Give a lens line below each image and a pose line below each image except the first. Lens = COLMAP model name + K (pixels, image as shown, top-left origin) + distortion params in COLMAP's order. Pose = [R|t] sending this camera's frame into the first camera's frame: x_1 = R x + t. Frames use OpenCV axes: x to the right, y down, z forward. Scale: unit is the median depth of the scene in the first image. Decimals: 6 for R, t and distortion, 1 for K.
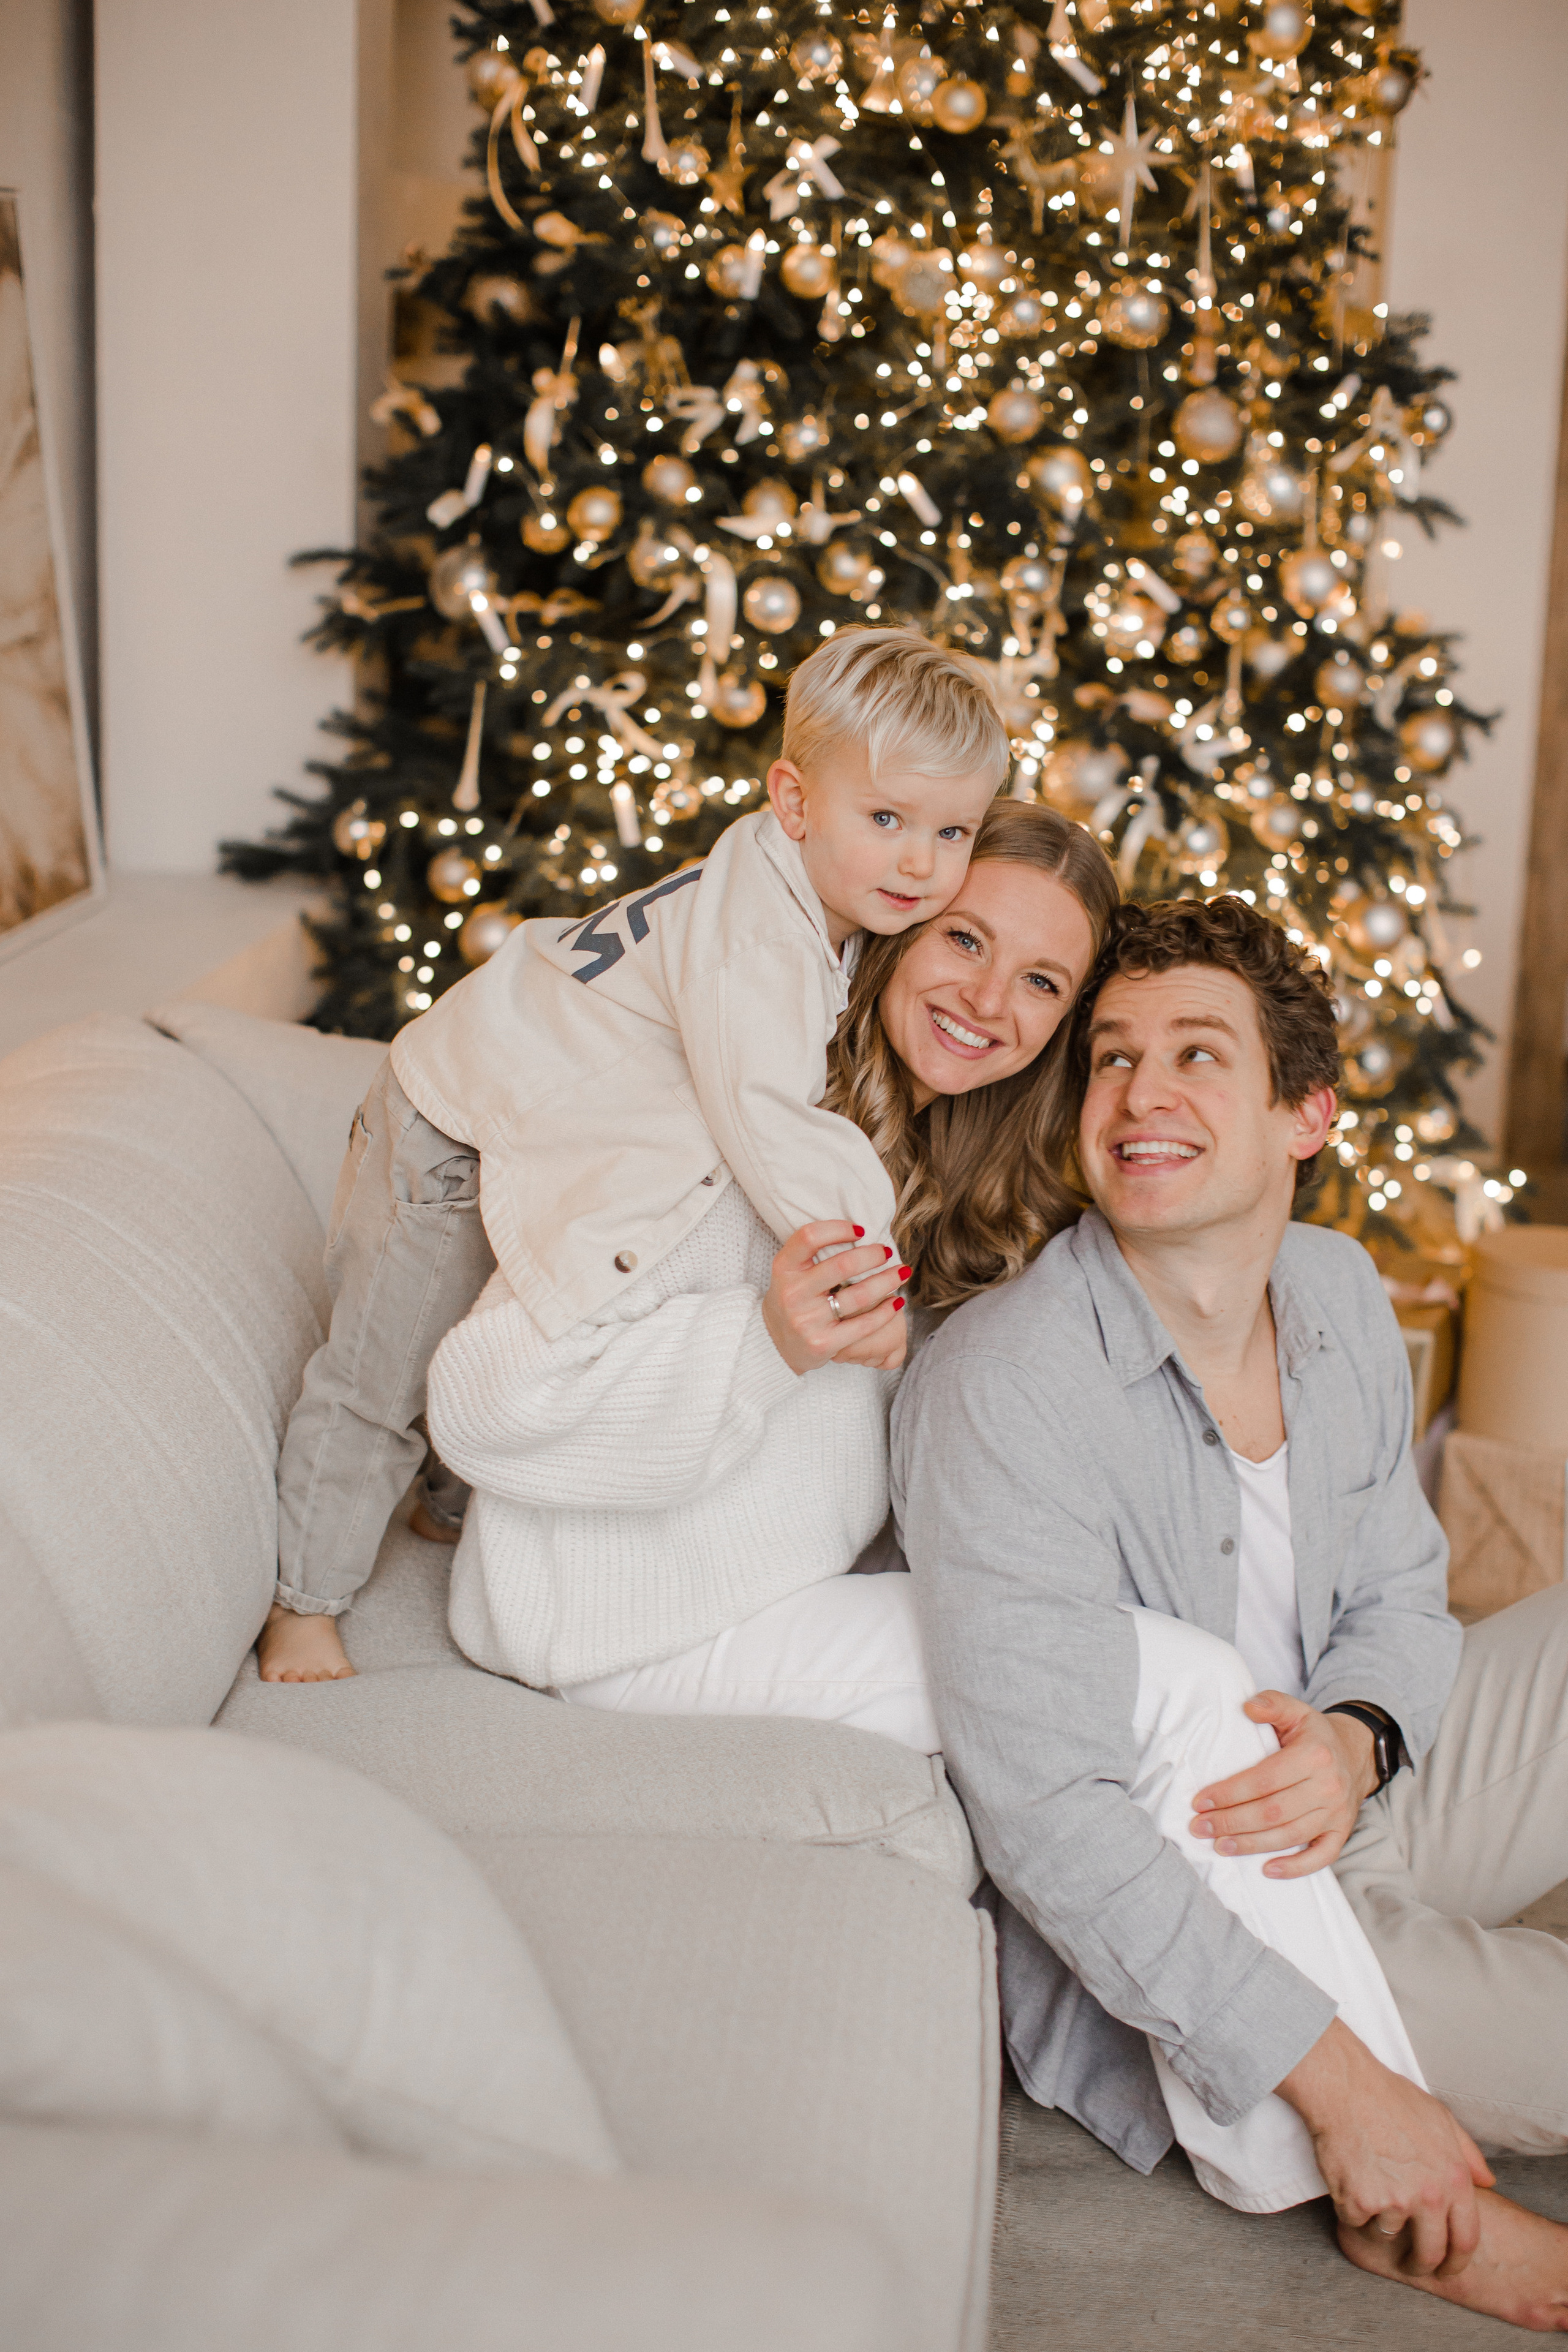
lens RADIAL K [[3633.6, 0, 784.0], [0, 3633.6, 1176.0], [0, 0, 1]] dist [-0.140462, 0.056441]
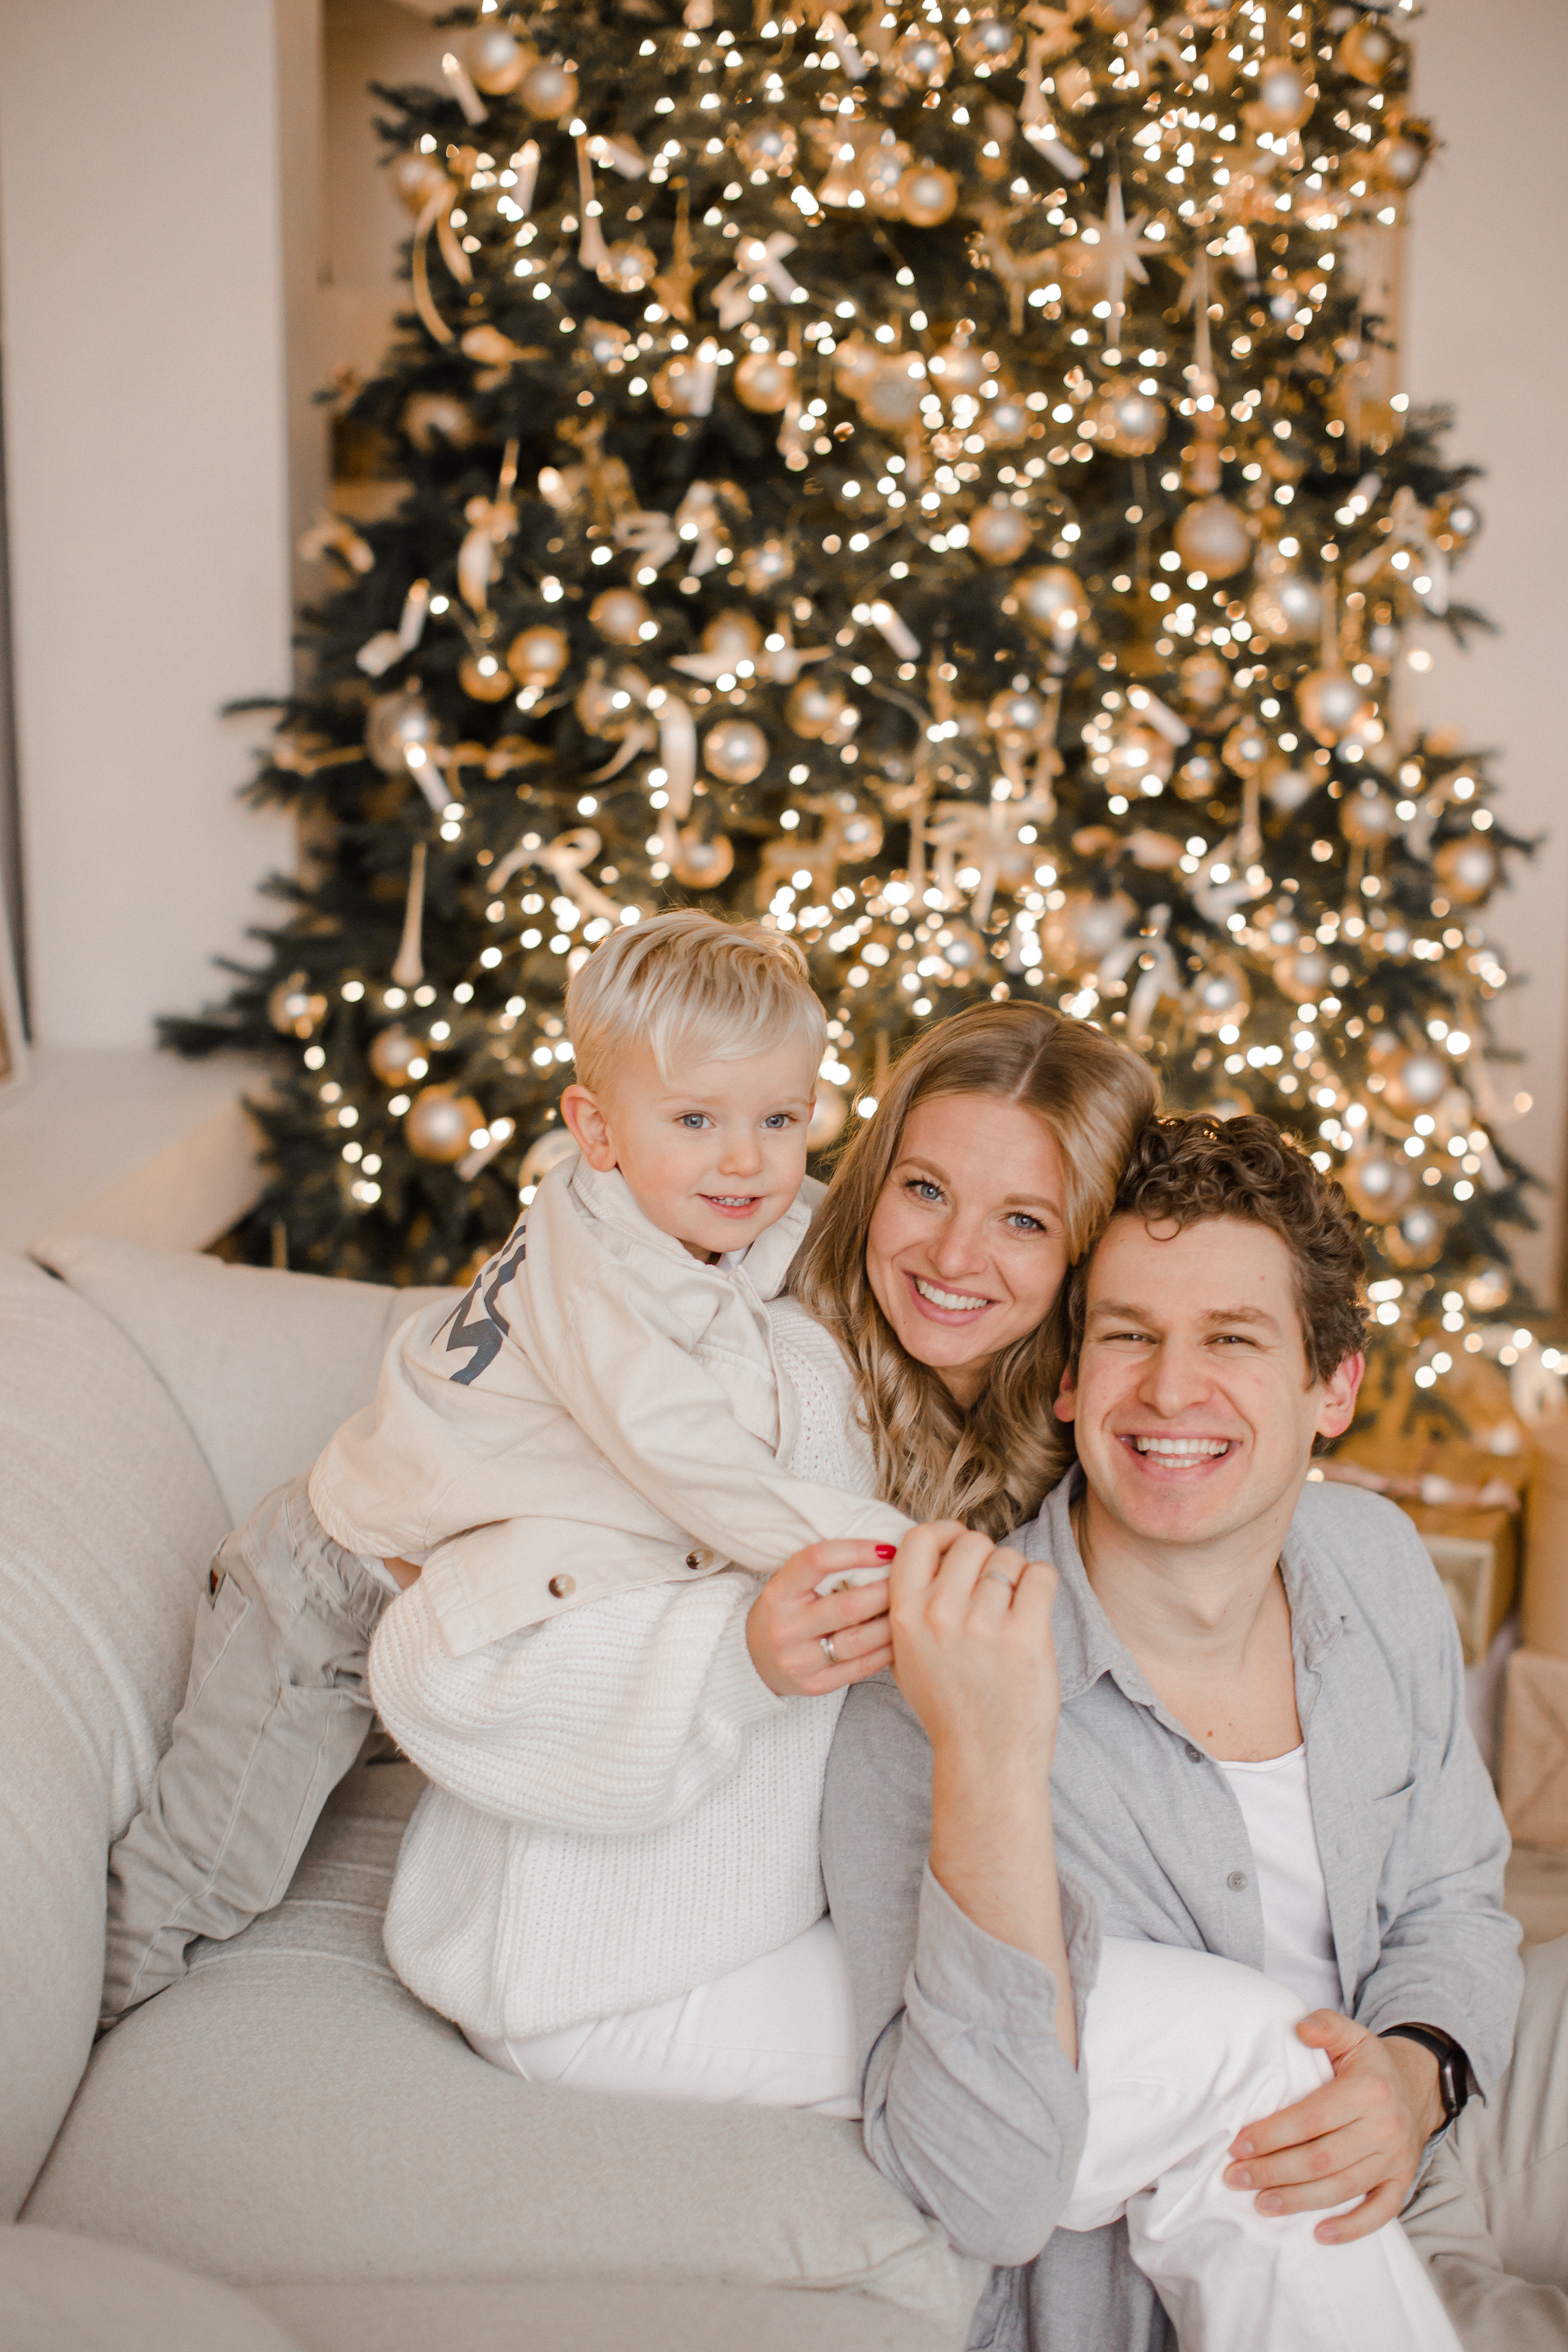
lens RADIAL K [[3583.2, 0, 784.0], [0, 3583.2, 1176.0], [0, 0, 1]] dist [-0.156860, 0.013830]
pose [[0.999490, -0.028338, -0.014695, 0.018311], [0.028045, 0.999411, -0.019794, -0.032882], [0.015247, 0.019372, 0.999696, 0.106919]]
